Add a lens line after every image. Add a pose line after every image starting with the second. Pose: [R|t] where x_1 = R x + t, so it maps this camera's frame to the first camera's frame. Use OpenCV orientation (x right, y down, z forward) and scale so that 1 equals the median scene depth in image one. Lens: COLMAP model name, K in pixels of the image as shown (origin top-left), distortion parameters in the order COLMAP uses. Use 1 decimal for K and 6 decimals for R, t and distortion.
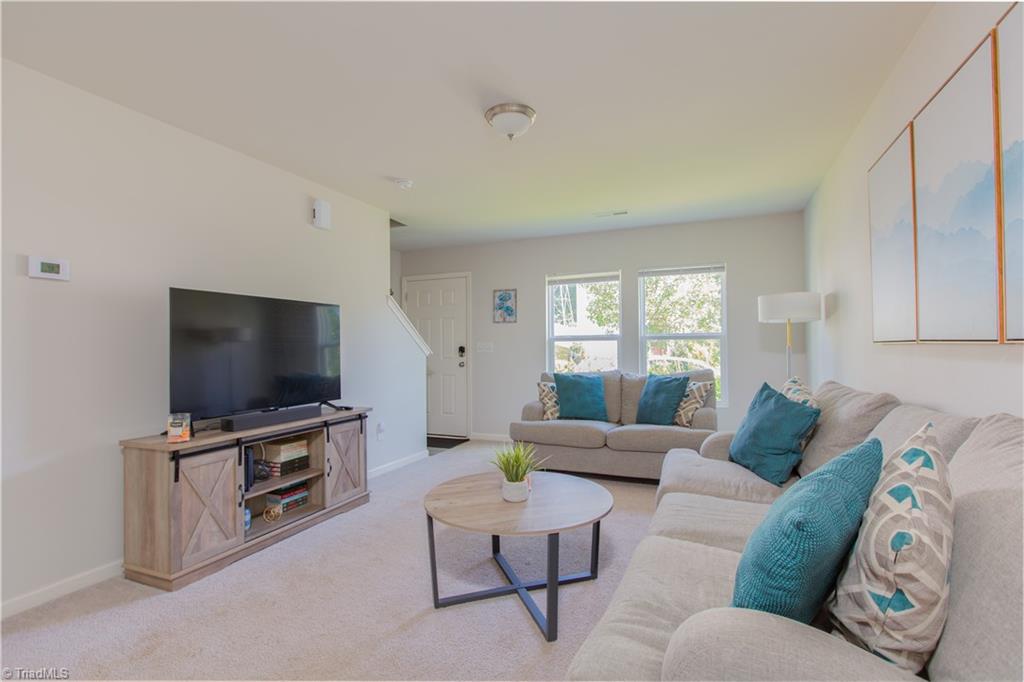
lens RADIAL K [[490.5, 0, 516.8], [0, 490.5, 336.1], [0, 0, 1]] dist [-0.001494, -0.000466]
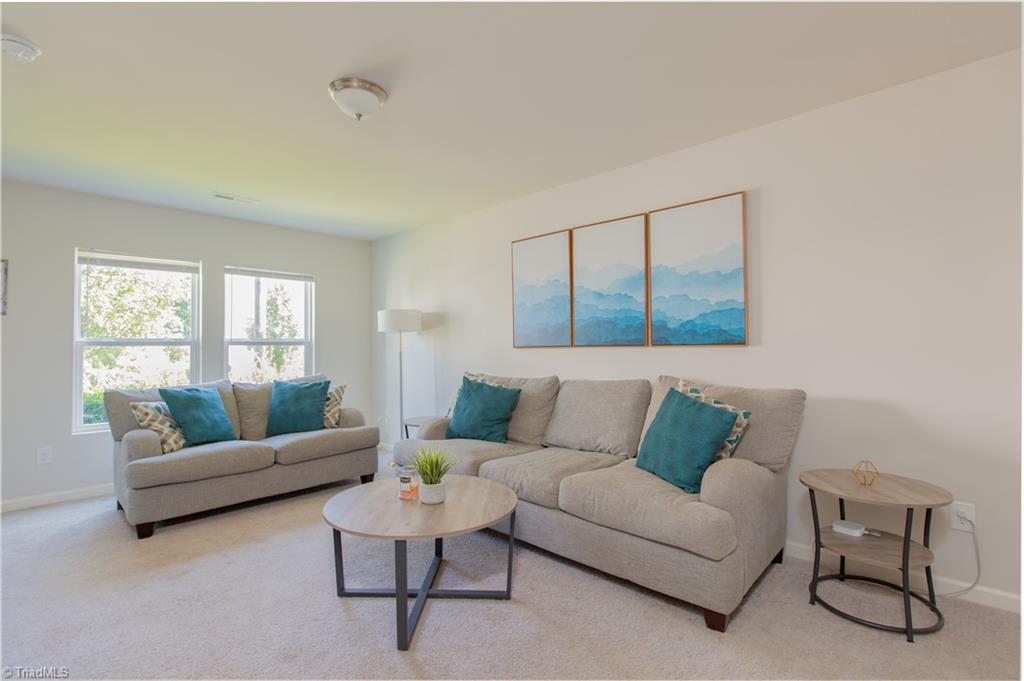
lens RADIAL K [[481.6, 0, 512.0], [0, 481.6, 340.5], [0, 0, 1]] dist [-0.000772, -0.000012]
pose [[0.336732, 0.020442, 0.941378, -0.453786], [-0.010401, 0.999784, -0.017990, 0.010850], [-0.941543, -0.003733, 0.336872, 0.268026]]
